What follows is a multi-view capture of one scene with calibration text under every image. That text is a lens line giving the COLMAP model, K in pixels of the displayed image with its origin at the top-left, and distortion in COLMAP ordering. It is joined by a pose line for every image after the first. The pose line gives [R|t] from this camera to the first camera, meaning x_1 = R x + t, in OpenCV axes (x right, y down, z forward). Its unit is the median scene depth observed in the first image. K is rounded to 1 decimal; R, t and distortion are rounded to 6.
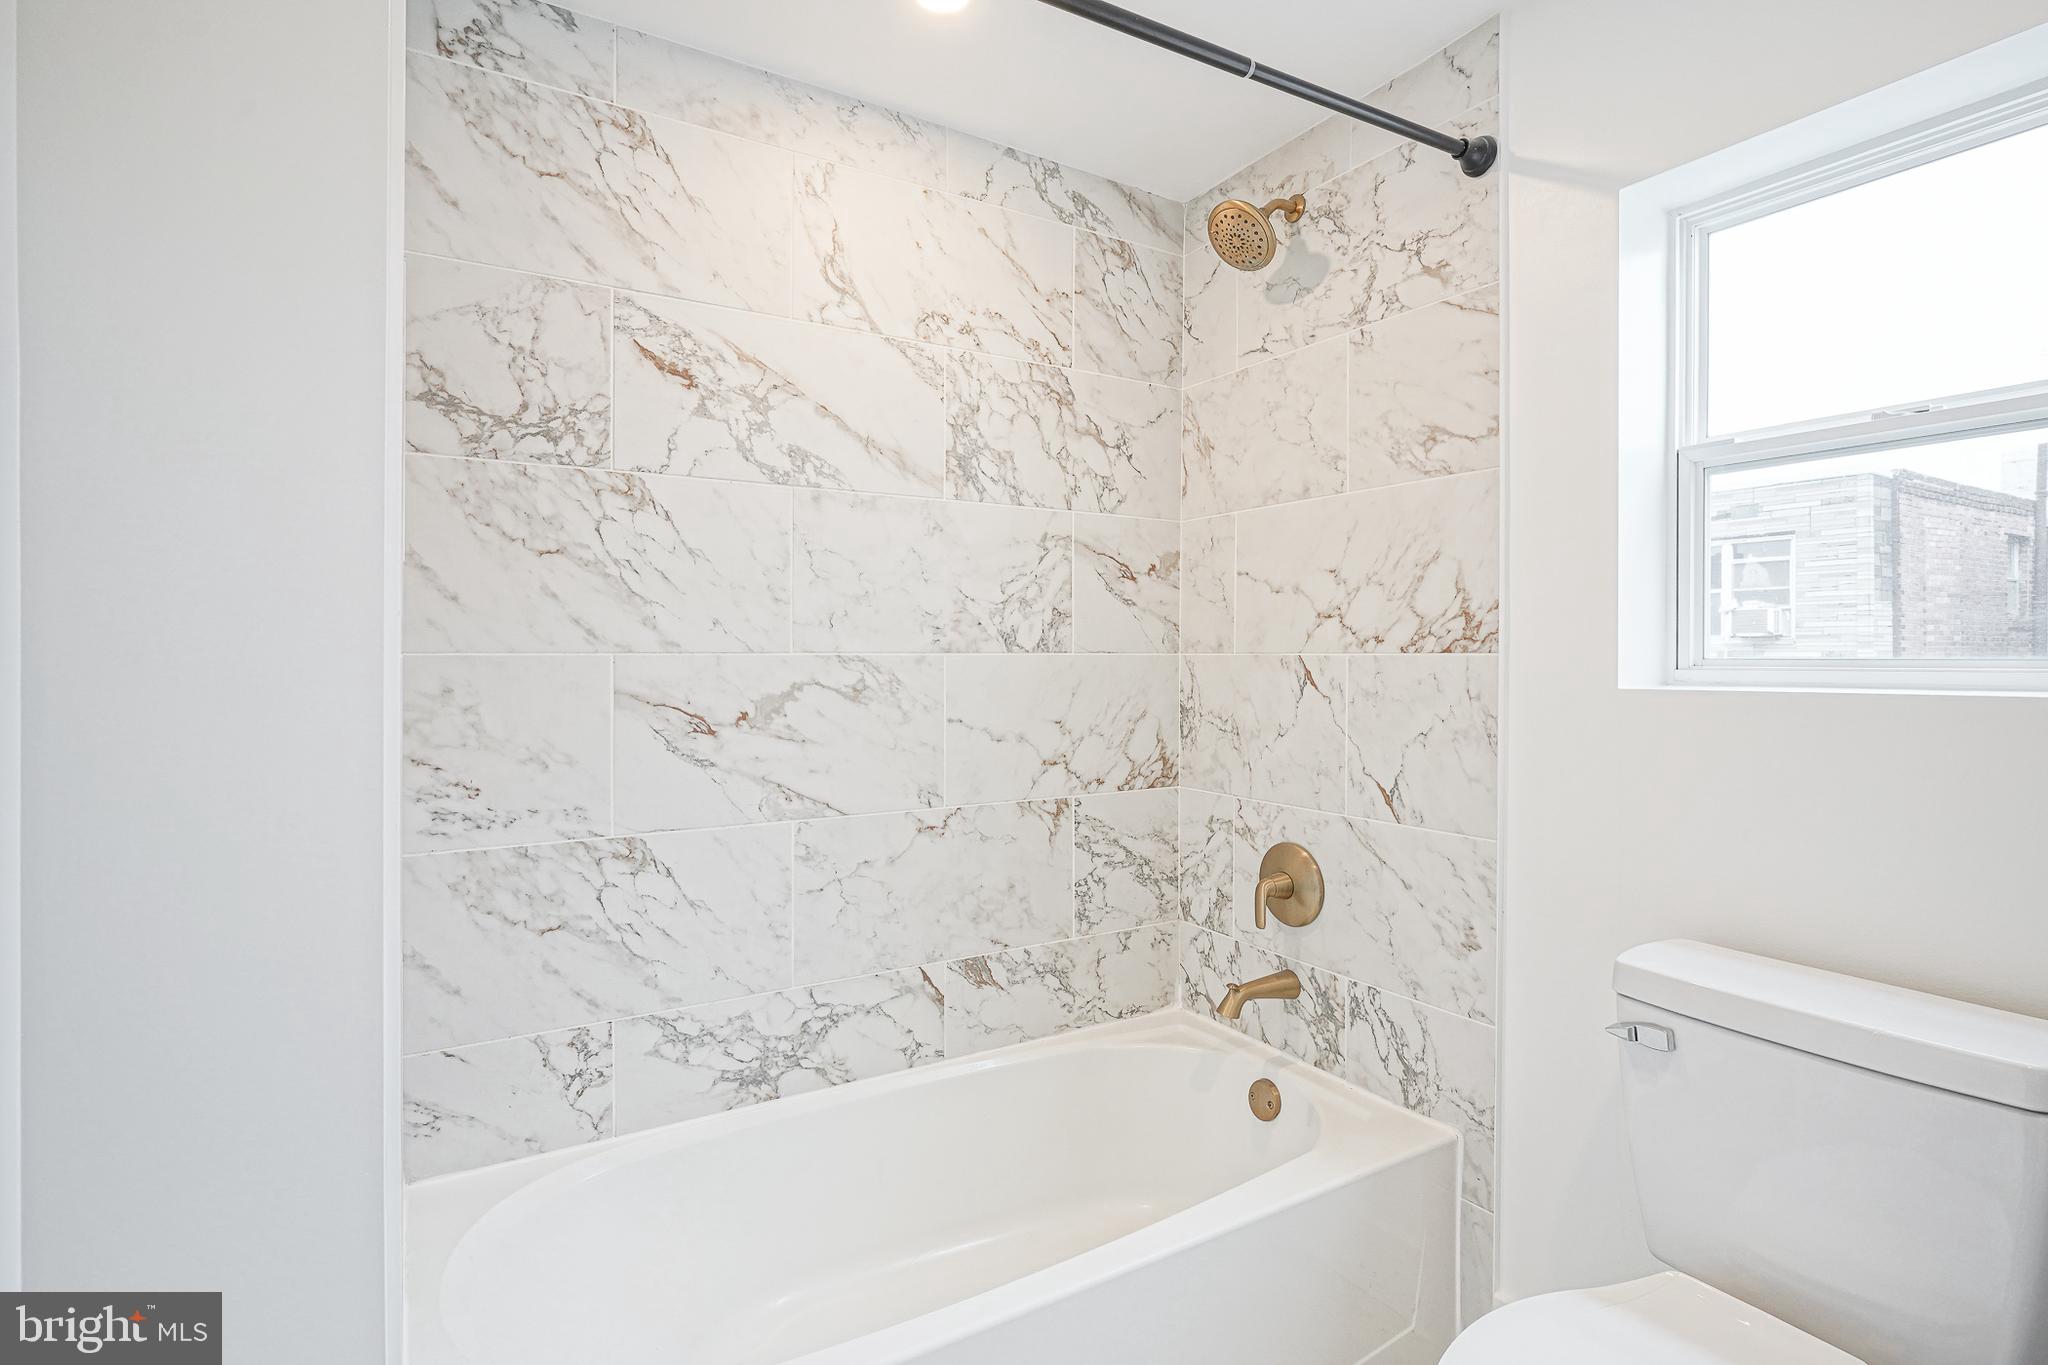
lens RADIAL K [[1012.4, 0, 1025.1], [0, 1012.4, 650.5], [0, 0, 1]] dist [-0.005642, 0.000725]
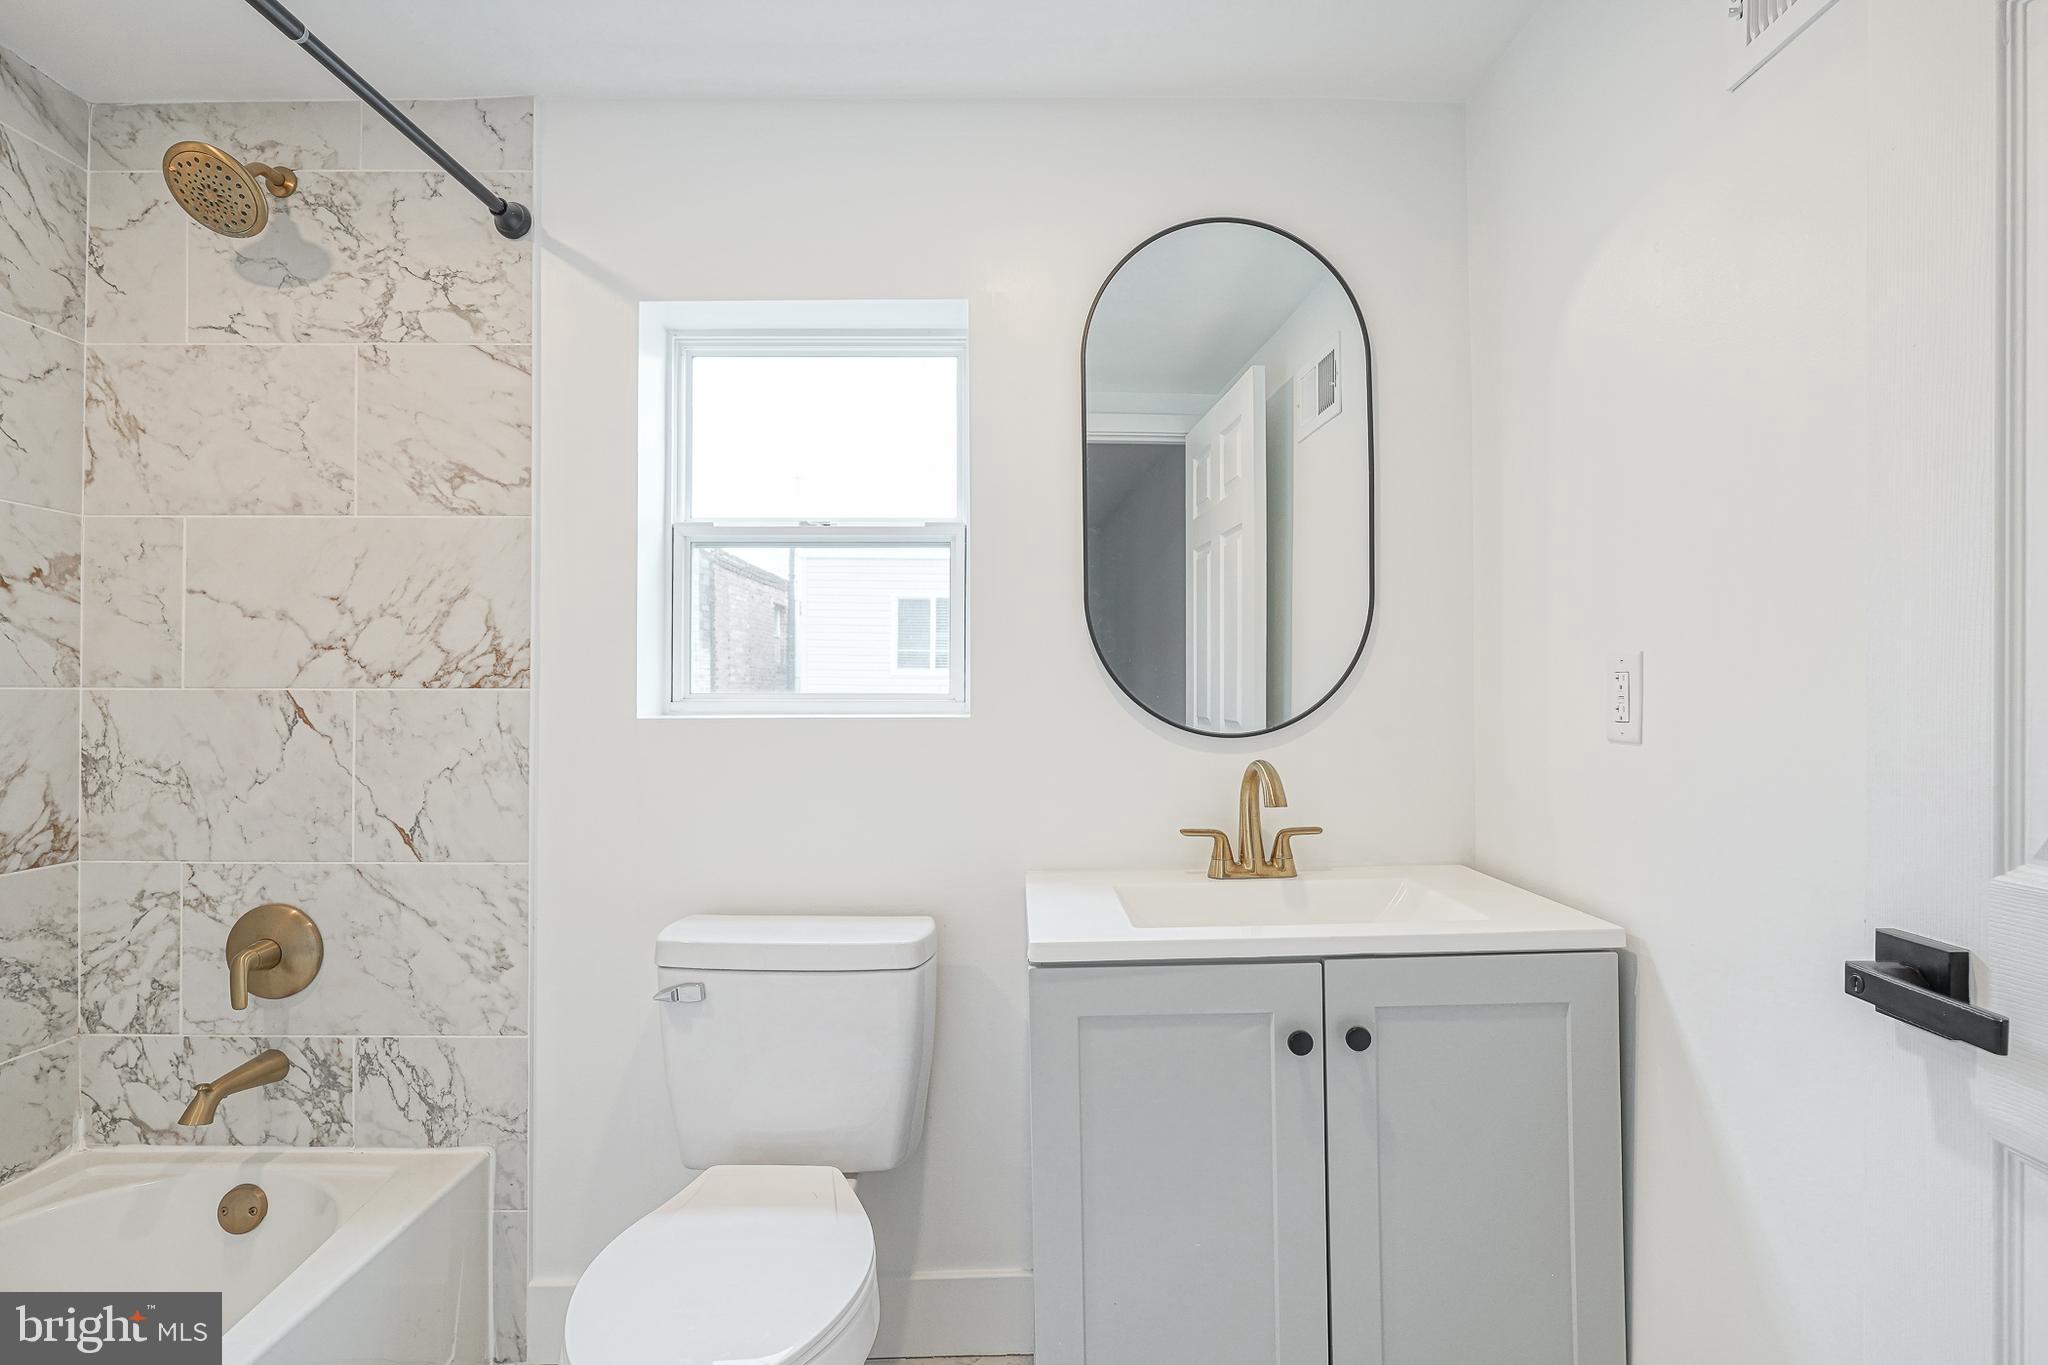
lens RADIAL K [[1000.7, 0, 1024.0], [0, 1000.7, 682.5], [0, 0, 1]] dist [-0.001387, 0.000033]
pose [[0.525259, 0.009310, 0.850891, -0.139797], [-0.005853, 0.999956, -0.007328, 0.000688], [-0.850922, -0.001132, 0.525291, -0.007747]]
